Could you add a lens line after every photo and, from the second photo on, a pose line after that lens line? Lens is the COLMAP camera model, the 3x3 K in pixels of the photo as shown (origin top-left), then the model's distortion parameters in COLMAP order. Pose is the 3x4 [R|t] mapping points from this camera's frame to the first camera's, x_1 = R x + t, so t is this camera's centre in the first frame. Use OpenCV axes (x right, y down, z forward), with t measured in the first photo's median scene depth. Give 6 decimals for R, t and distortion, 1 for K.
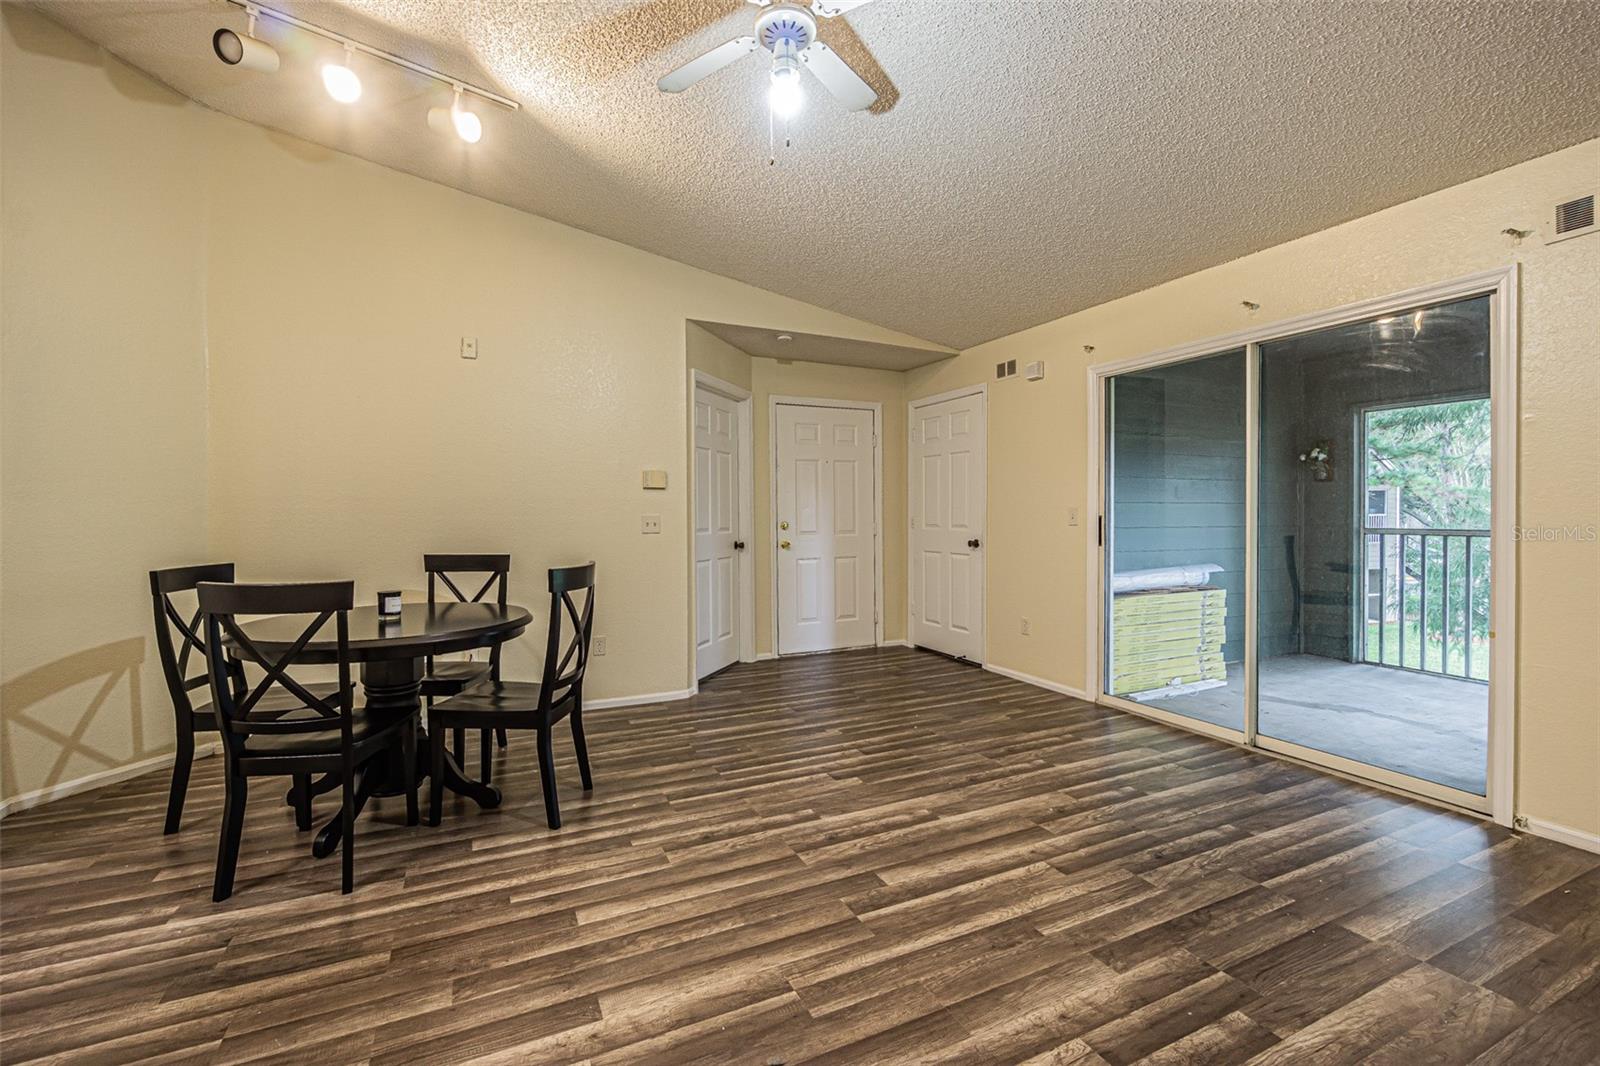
lens RADIAL K [[683.9, 0, 788.8], [0, 683.9, 524.0], [0, 0, 1]] dist [-0.006088, 0.000148]
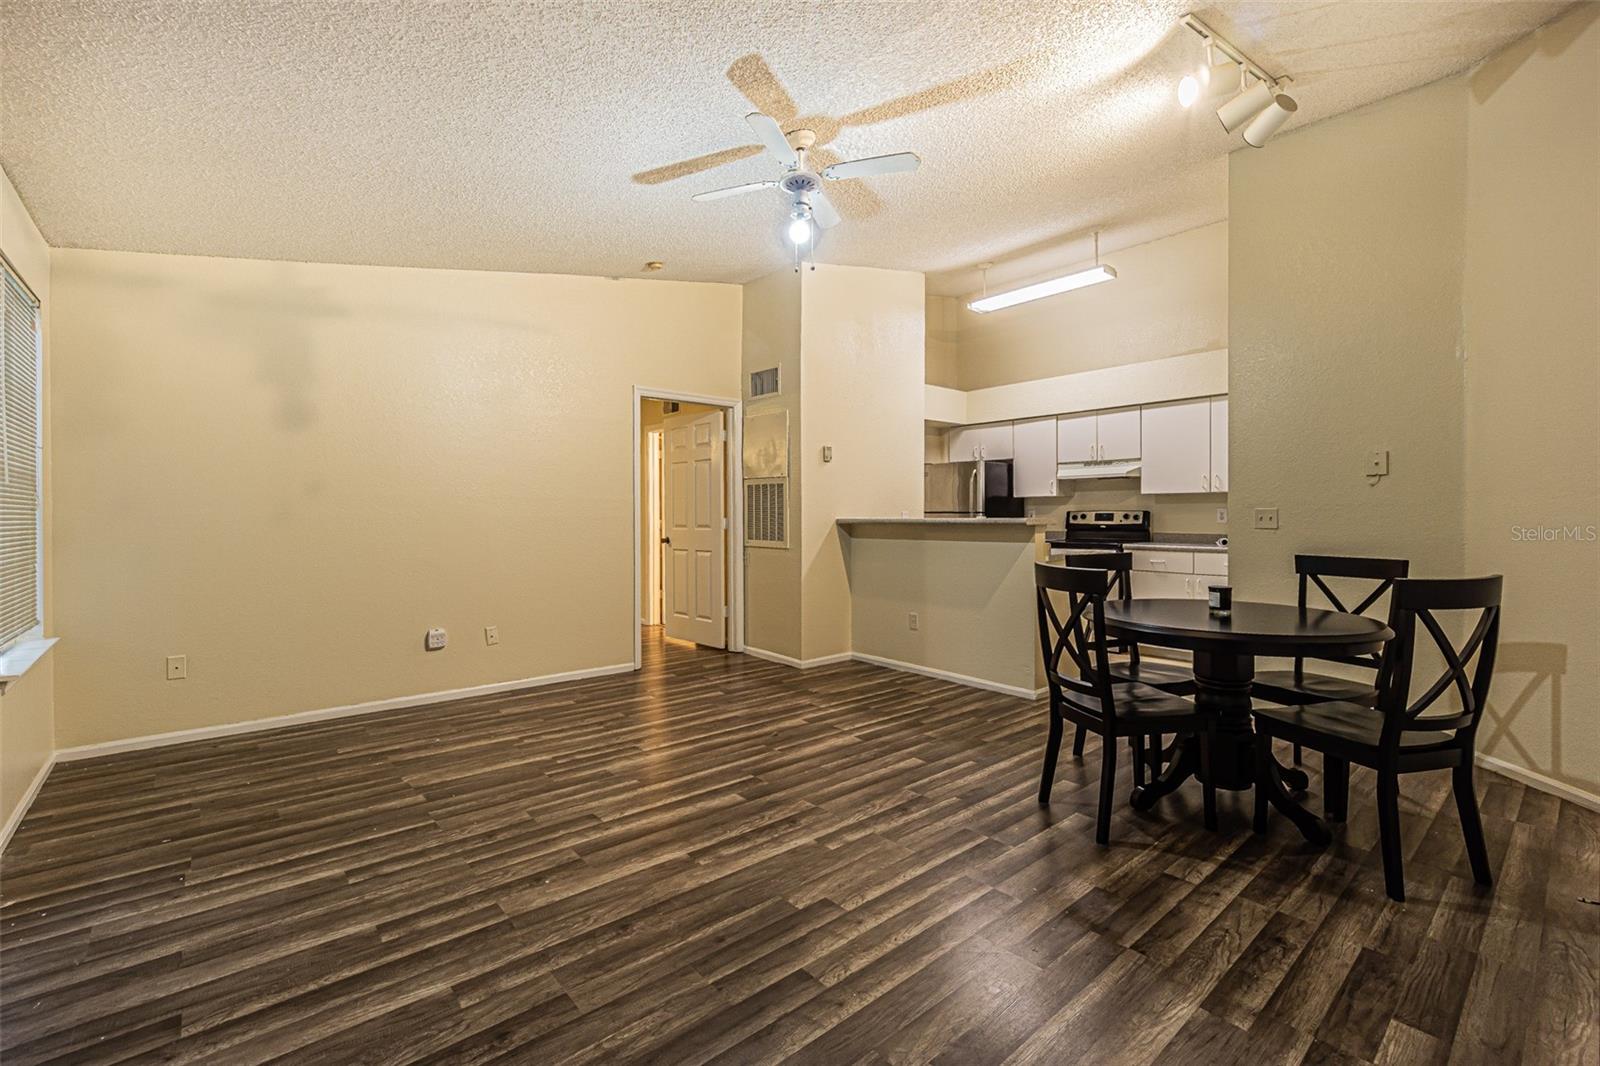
lens RADIAL K [[694.0, 0, 794.1], [0, 694.0, 517.0], [0, 0, 1]] dist [-0.001650, 0.003208]
pose [[-0.960124, 0.008329, -0.279450, 0.322773], [0.004779, 0.999899, 0.013381, -0.022881], [0.279534, 0.011512, -0.960067, 1.826823]]
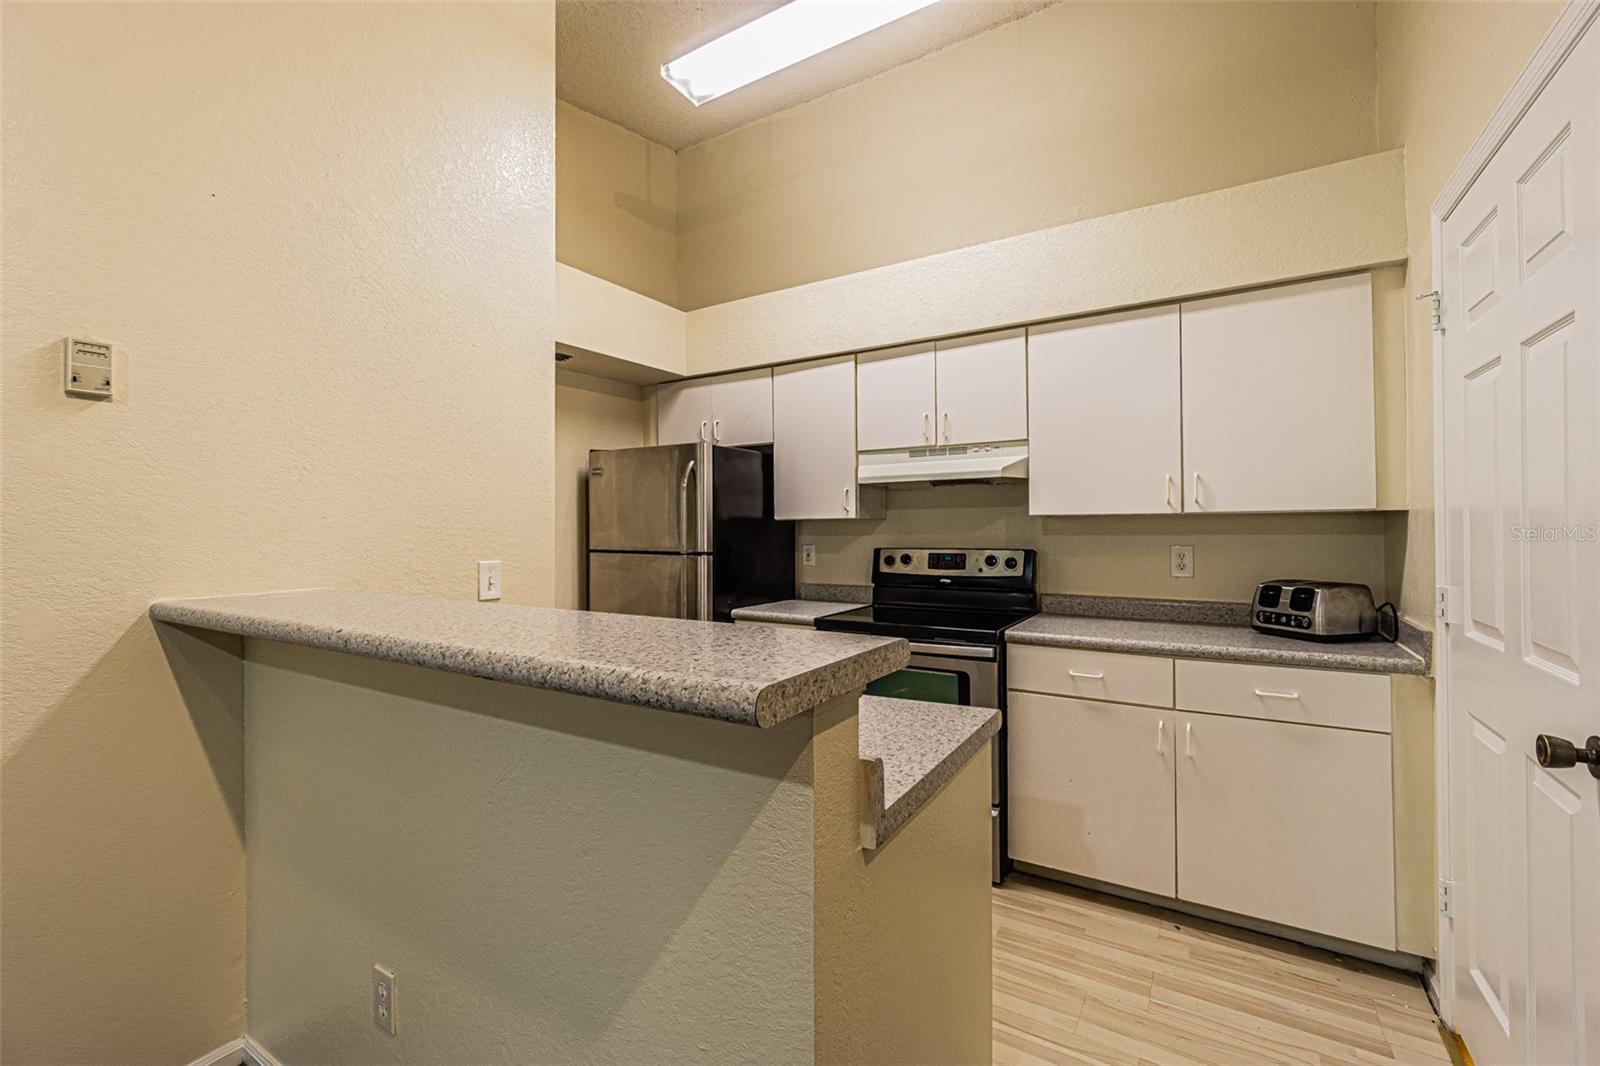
lens RADIAL K [[683.9, 0, 788.8], [0, 683.9, 524.0], [0, 0, 1]] dist [-0.006088, 0.000148]
pose [[-0.836916, 0.008272, -0.547268, -0.492780], [0.006057, 0.999965, 0.005851, -0.056411], [0.547297, 0.001582, -0.836937, 0.680070]]
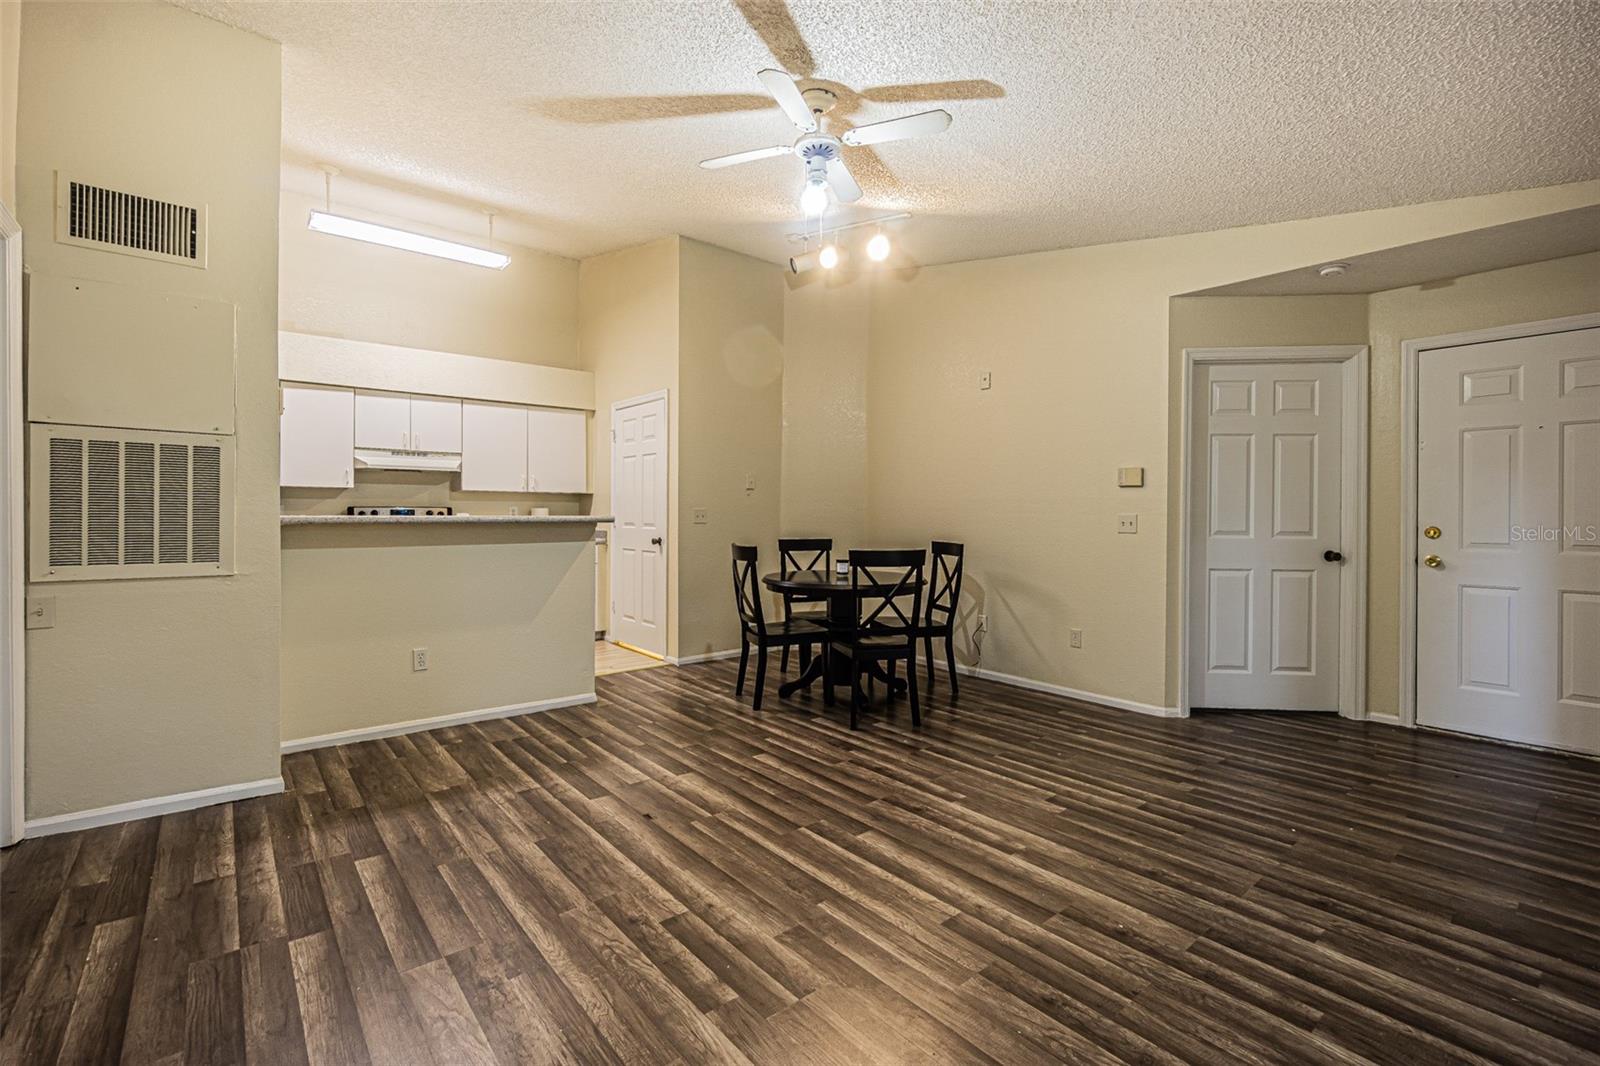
lens RADIAL K [[694.0, 0, 794.1], [0, 694.0, 517.0], [0, 0, 1]] dist [-0.001650, 0.003208]
pose [[0.260237, 0.011159, -0.965480, 0.975221], [-0.017615, 0.999822, 0.006808, -0.011885], [0.965384, 0.015236, 0.260387, 0.460593]]
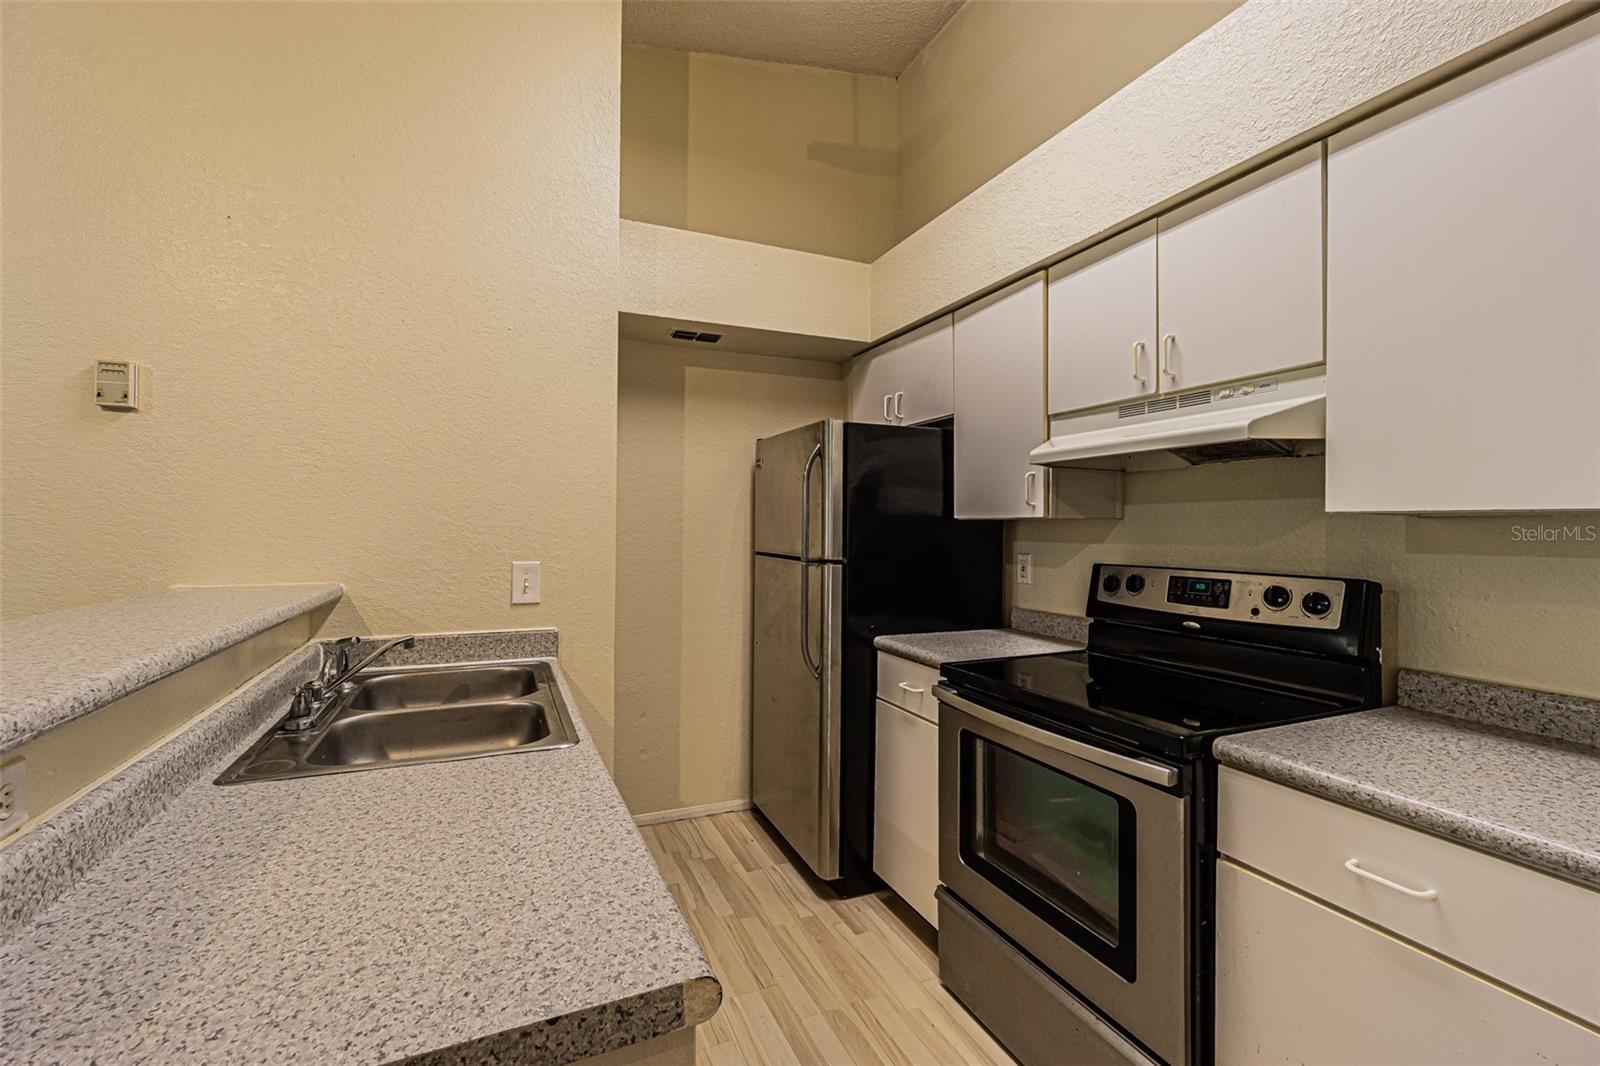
lens RADIAL K [[683.9, 0, 788.8], [0, 683.9, 524.0], [0, 0, 1]] dist [-0.006088, 0.000148]
pose [[-0.999795, -0.001006, 0.020203, -0.952591], [-0.000890, 0.999983, 0.005741, -0.055413], [-0.020208, 0.005722, -0.999779, 0.543602]]
